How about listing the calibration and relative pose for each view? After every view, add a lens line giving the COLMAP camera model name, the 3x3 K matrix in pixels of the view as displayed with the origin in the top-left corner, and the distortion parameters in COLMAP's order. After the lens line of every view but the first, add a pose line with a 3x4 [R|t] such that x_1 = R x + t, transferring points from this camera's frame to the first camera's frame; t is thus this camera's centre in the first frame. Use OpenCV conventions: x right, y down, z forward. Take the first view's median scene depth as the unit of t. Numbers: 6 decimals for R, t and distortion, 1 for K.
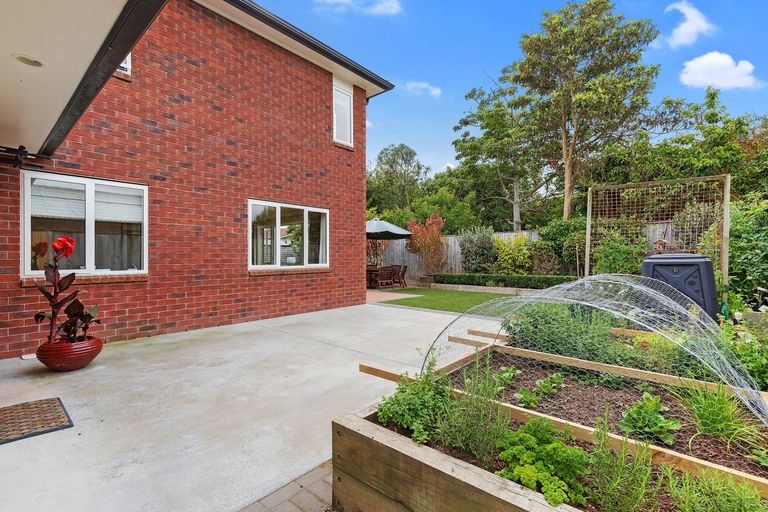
lens RADIAL K [[348.9, 0, 384.3], [0, 348.9, 254.9], [0, 0, 1]] dist [0.004189, 0.000094]
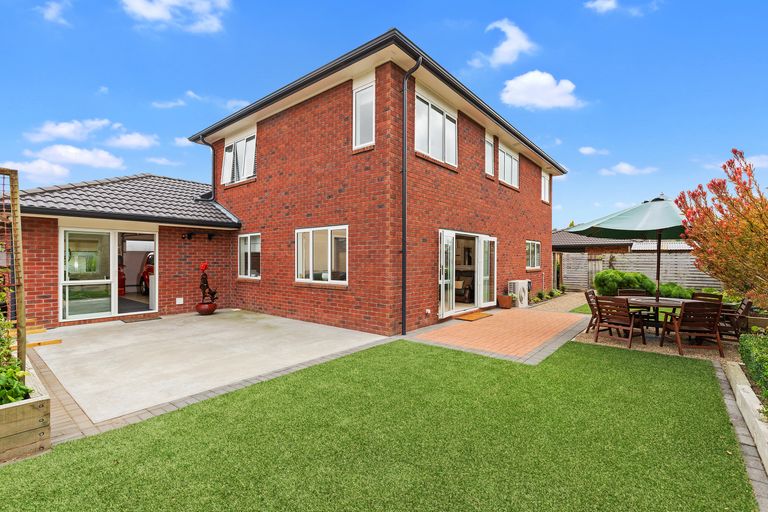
lens RADIAL K [[348.9, 0, 383.9], [0, 348.9, 260.2], [0, 0, 1]] dist [0.004189, 0.000094]
pose [[0.019950, 0.001172, -0.999800, 0.886303], [0.002097, 0.999997, 0.001214, -0.037372], [0.999799, -0.002120, 0.019947, 1.192972]]
